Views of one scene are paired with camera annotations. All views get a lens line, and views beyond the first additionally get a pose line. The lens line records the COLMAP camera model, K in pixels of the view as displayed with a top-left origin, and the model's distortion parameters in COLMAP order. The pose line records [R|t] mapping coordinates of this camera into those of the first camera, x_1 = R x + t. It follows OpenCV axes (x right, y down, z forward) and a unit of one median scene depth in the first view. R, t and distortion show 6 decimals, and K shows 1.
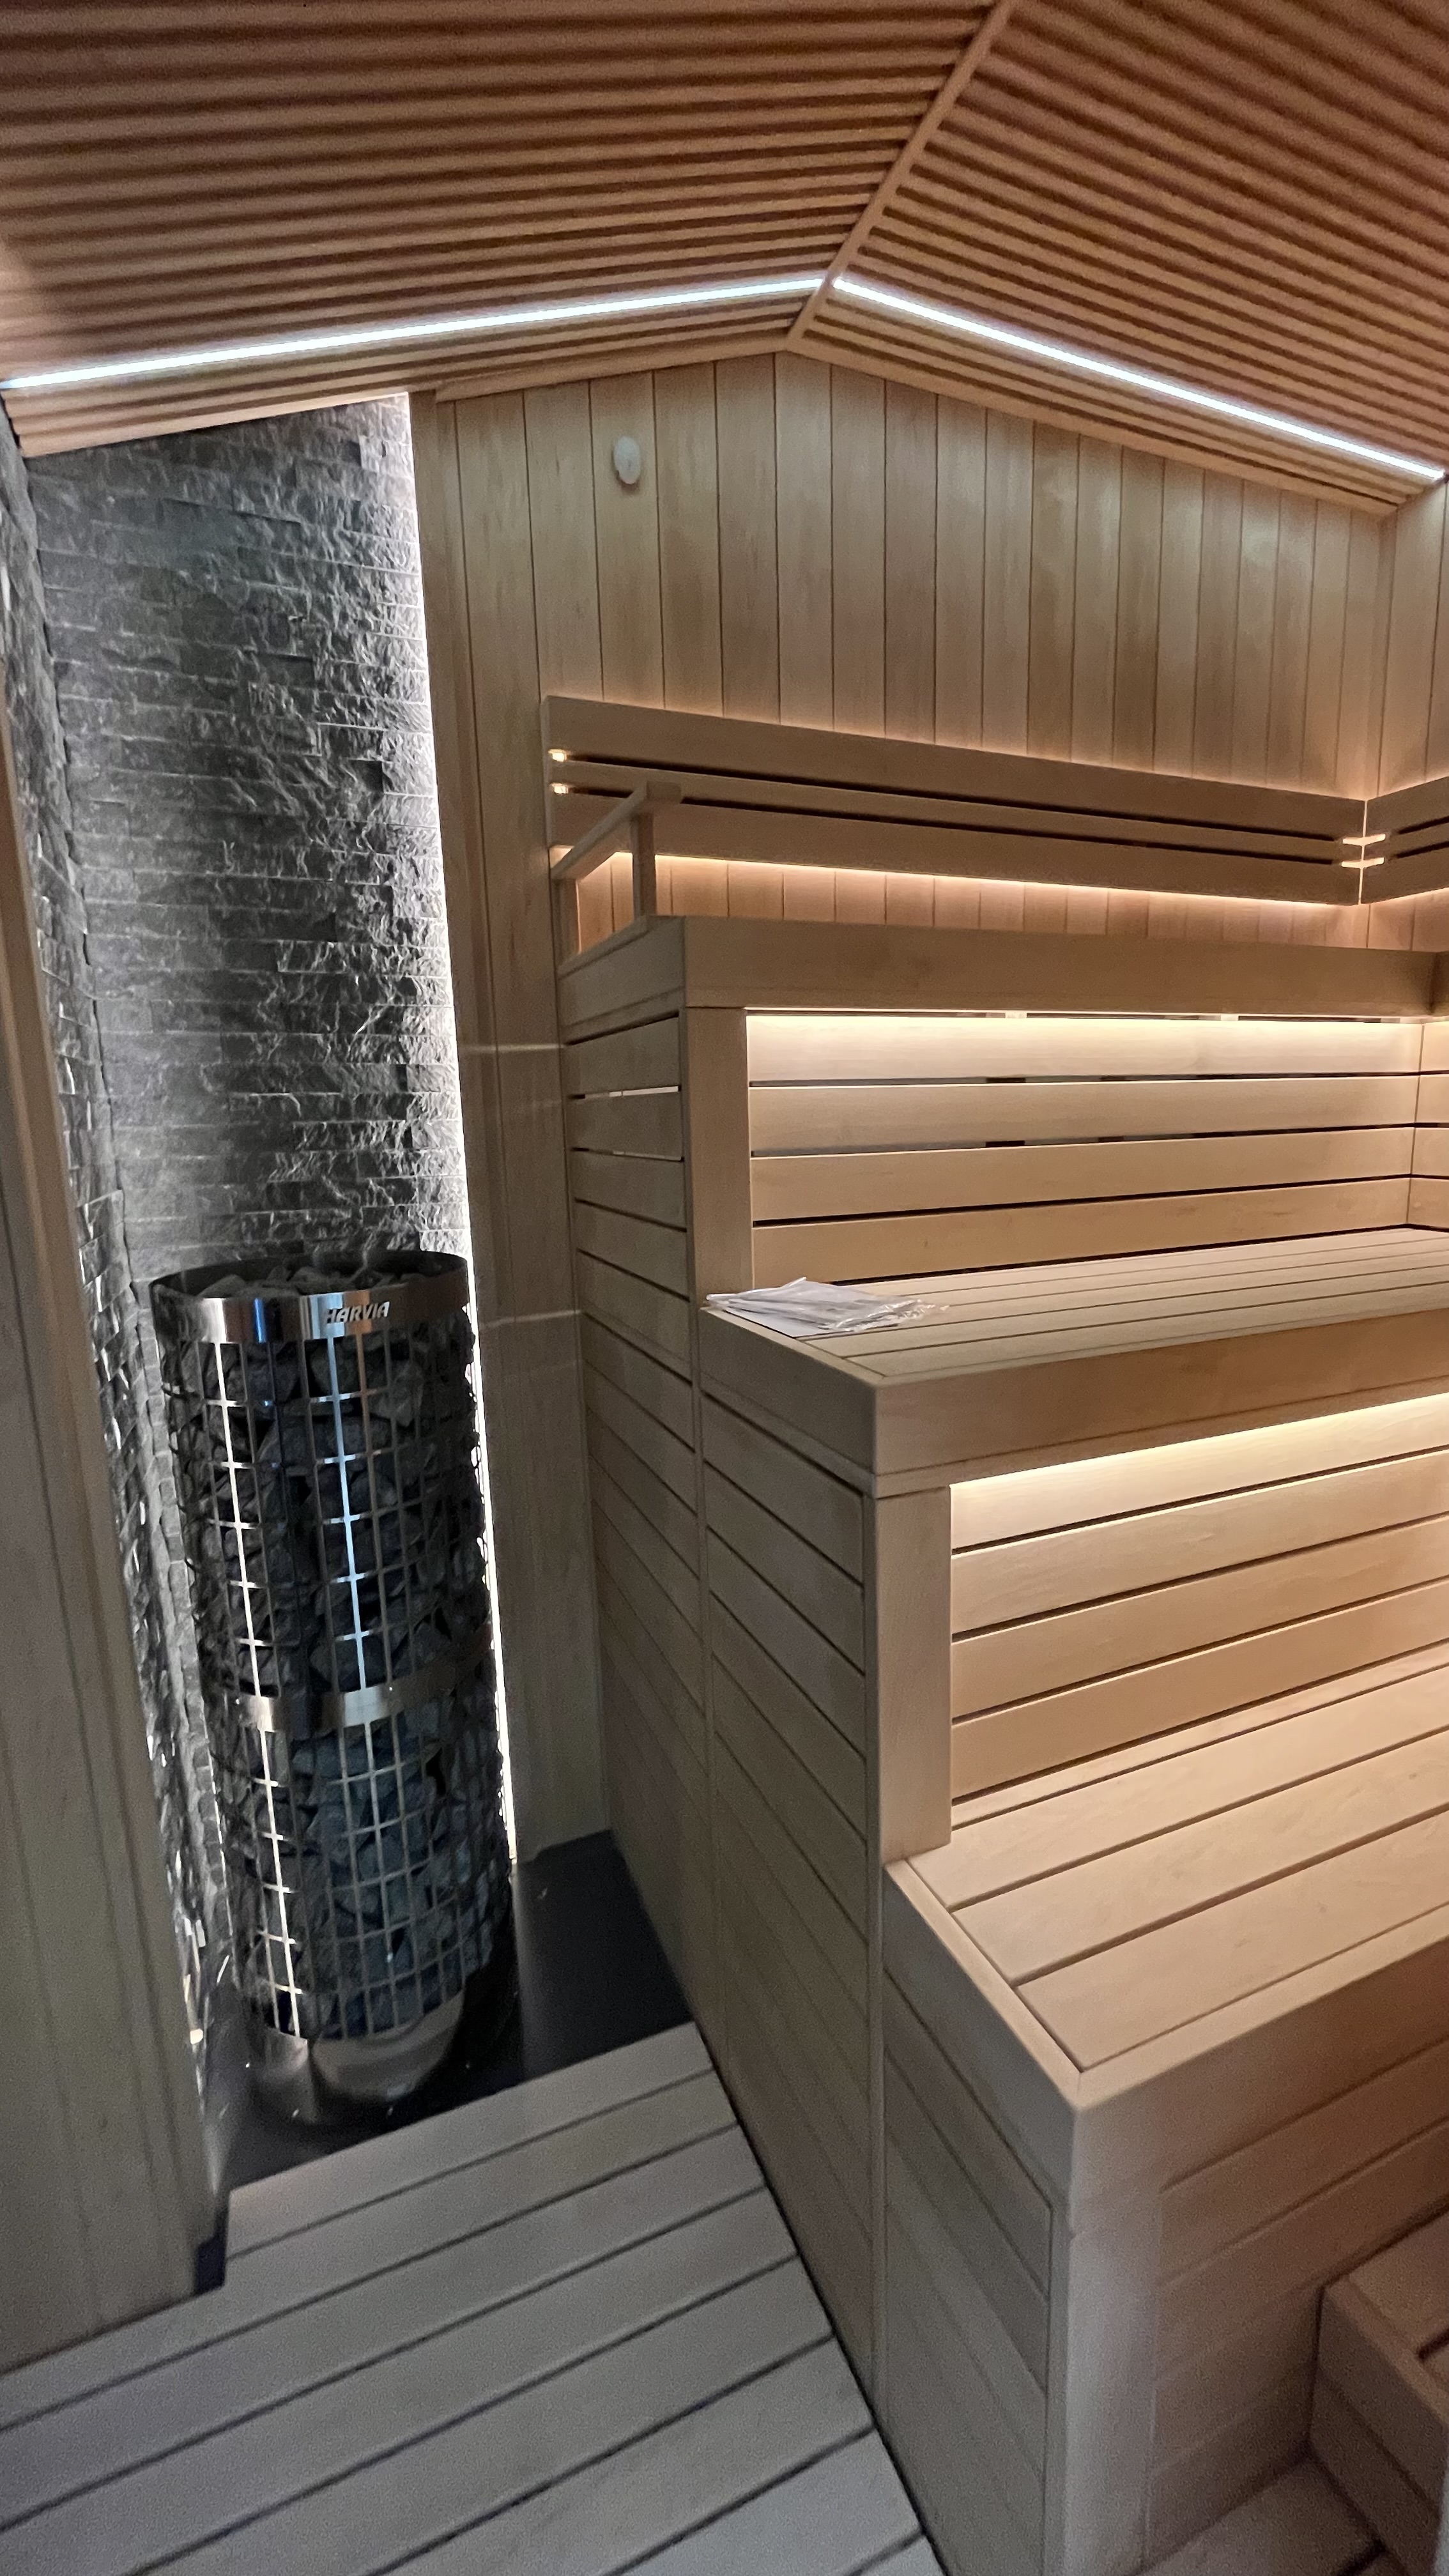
lens RADIAL K [[1038.1, 0, 728.9], [0, 1038.1, 1286.2], [0, 0, 1]] dist [-0.002062, -0.000821]
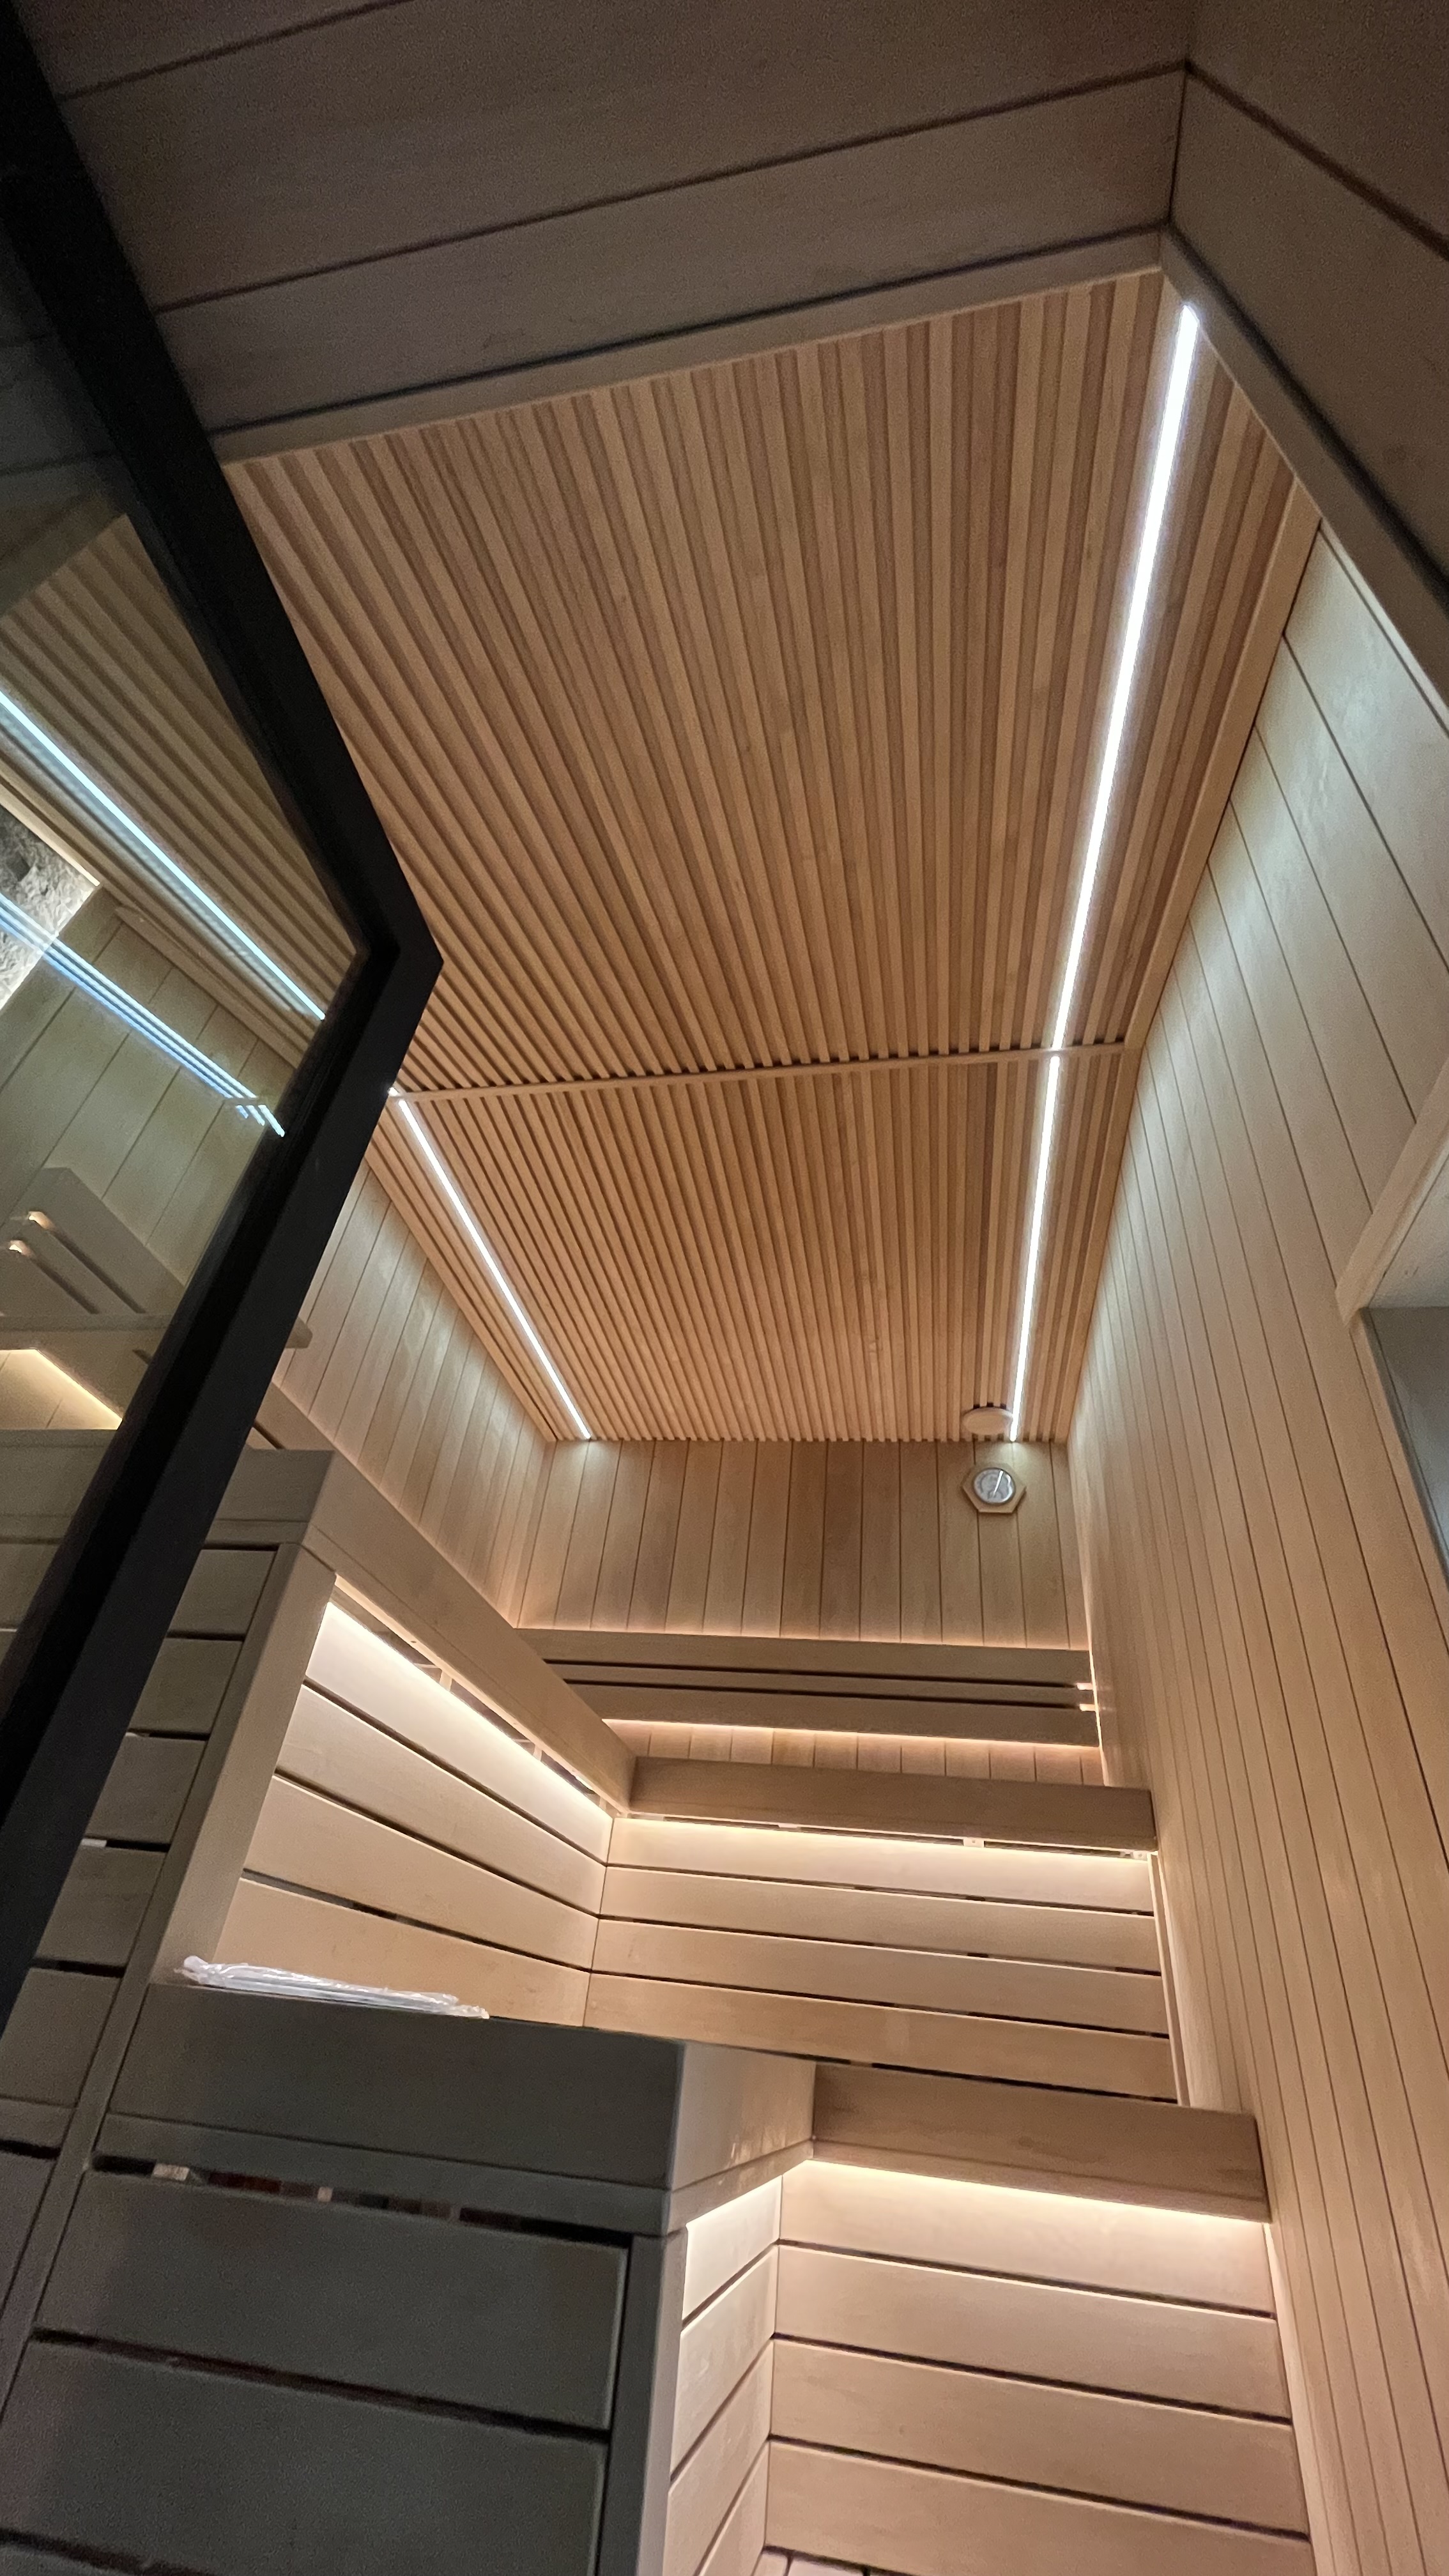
lens RADIAL K [[1038.1, 0, 728.9], [0, 1038.1, 1286.2], [0, 0, 1]] dist [-0.002062, -0.000821]
pose [[0.530441, 0.562313, 0.634379, -0.399412], [0.033847, 0.733689, -0.678642, 0.123418], [-0.847046, 0.381451, 0.370146, 0.253860]]
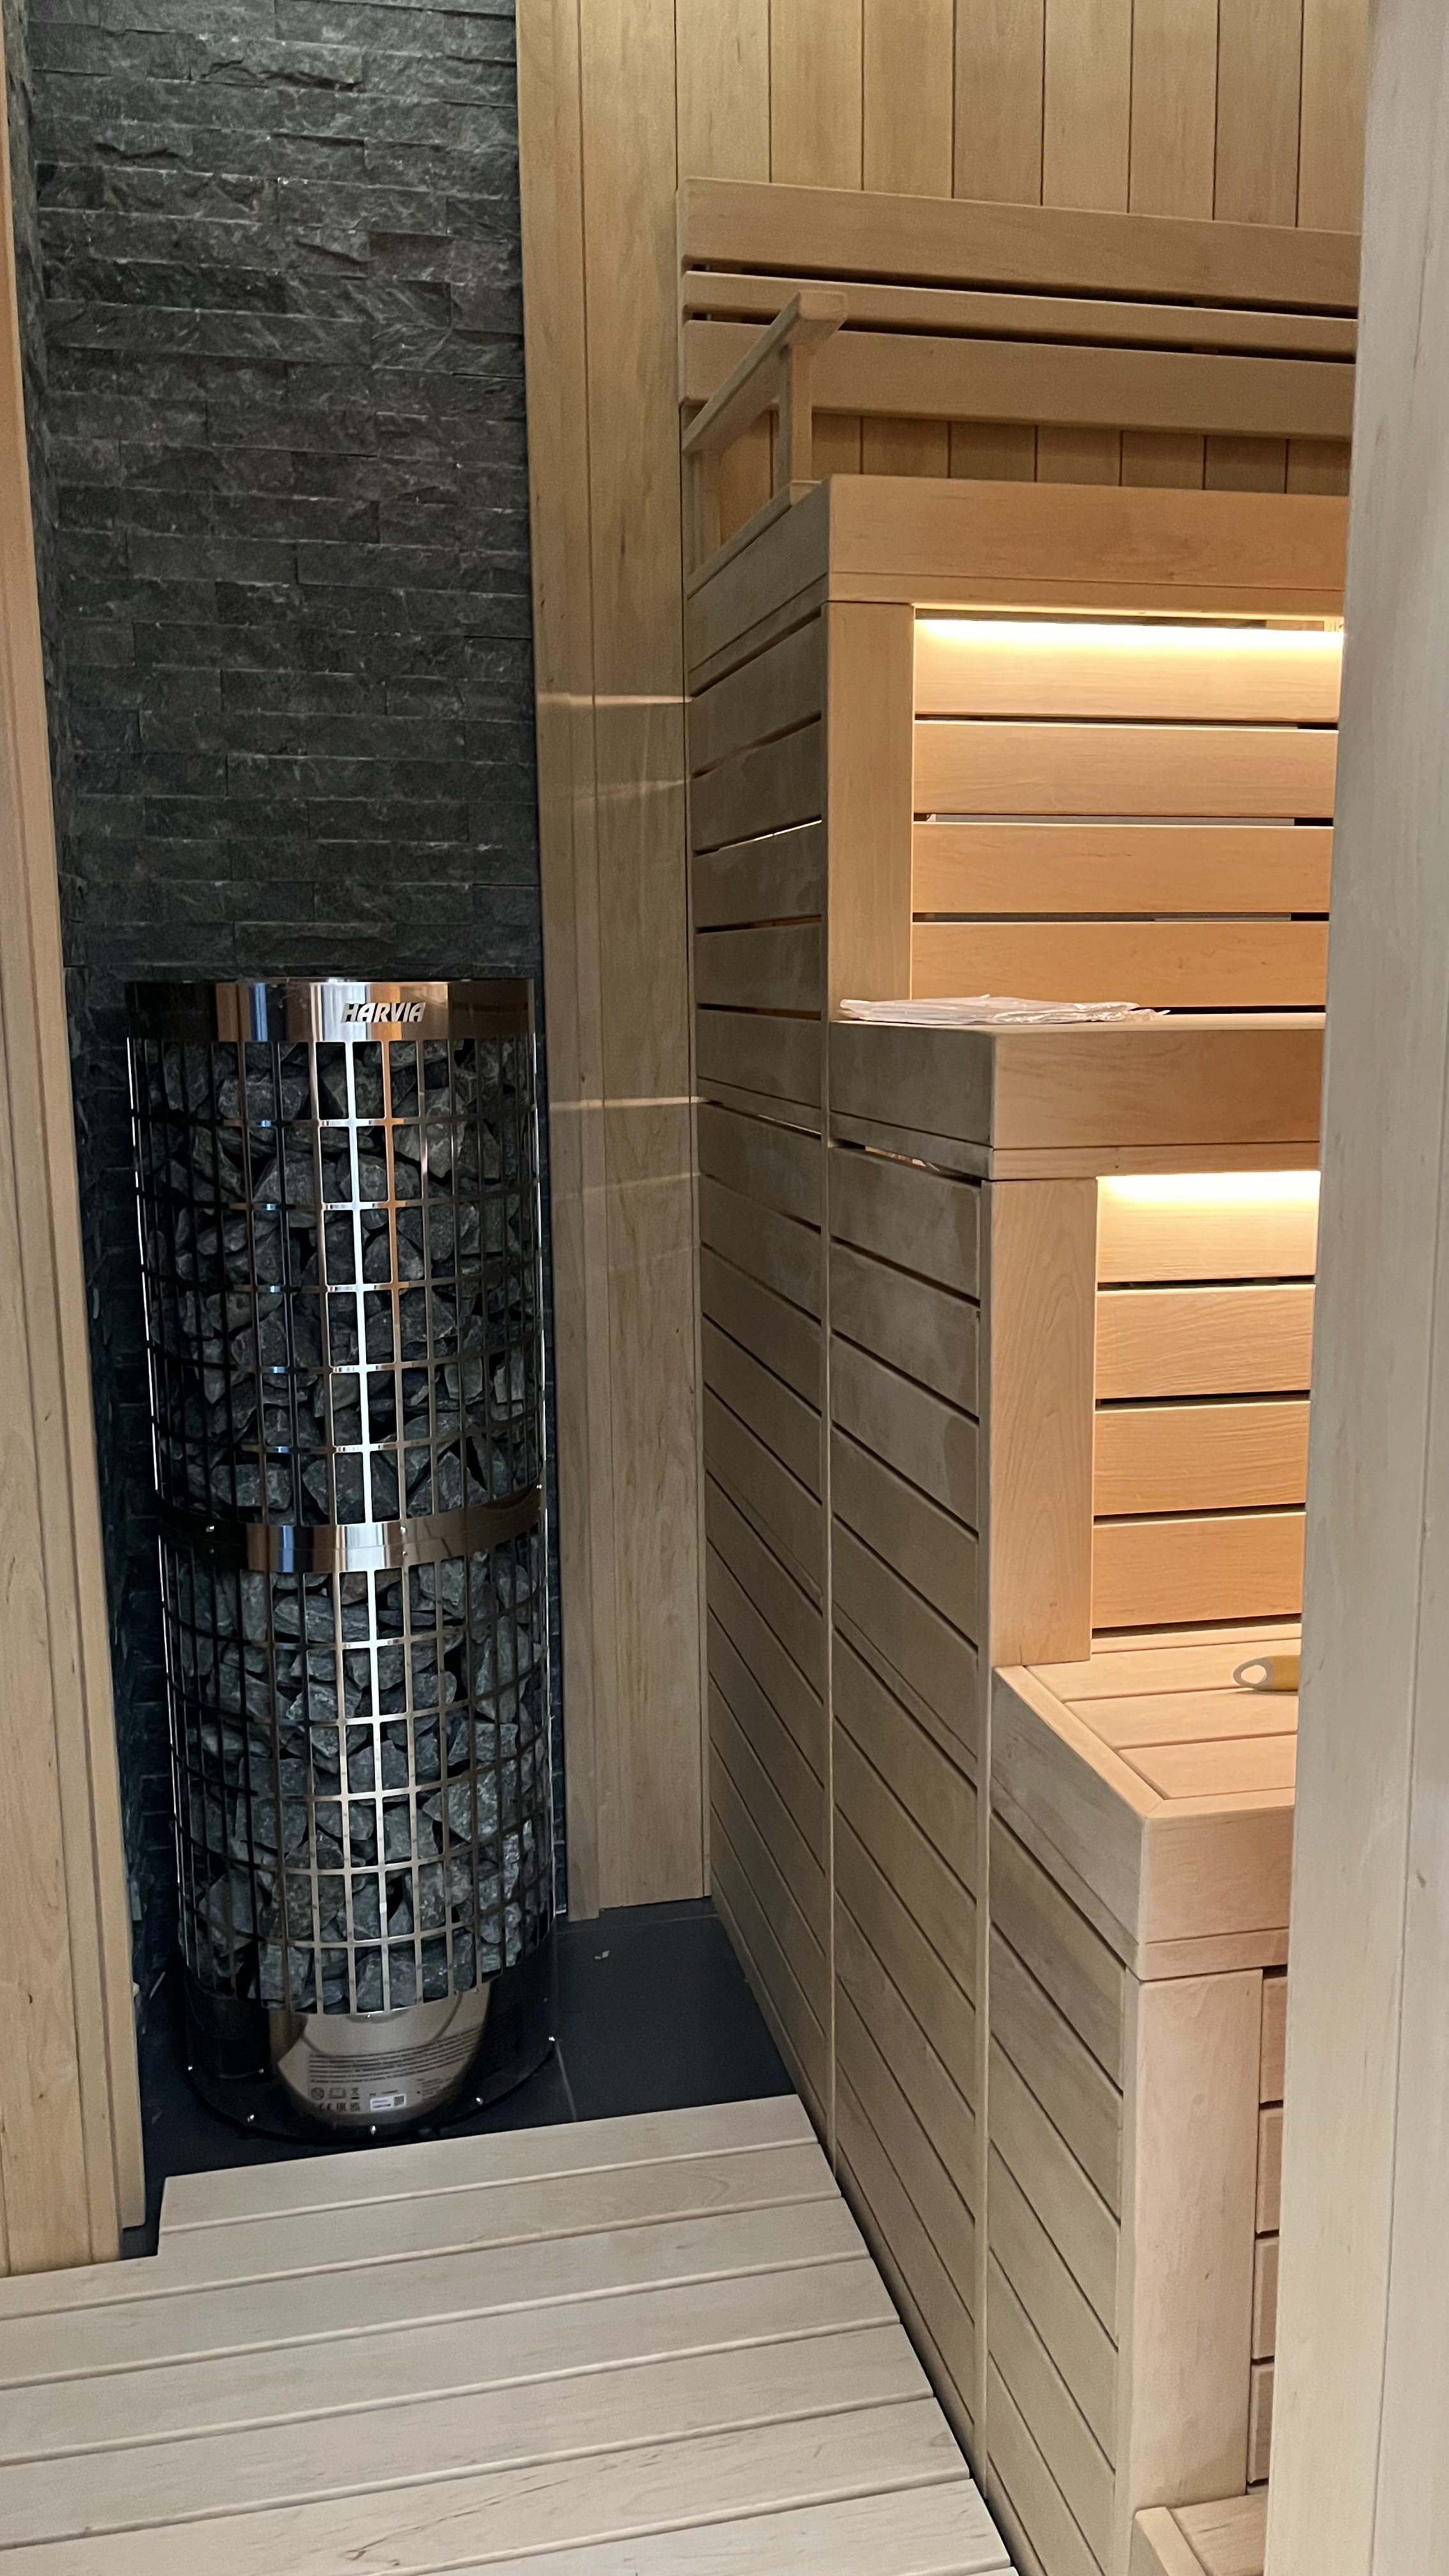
lens RADIAL K [[1976.6, 0, 724.5], [0, 1976.6, 1288.0], [0, 0, 1]] dist [0.066924, -0.091525]
pose [[0.984029, 0.048151, -0.171371, 0.119442], [-0.047954, 0.998836, 0.005292, 0.168490], [0.171426, 0.003010, 0.985192, -0.318275]]
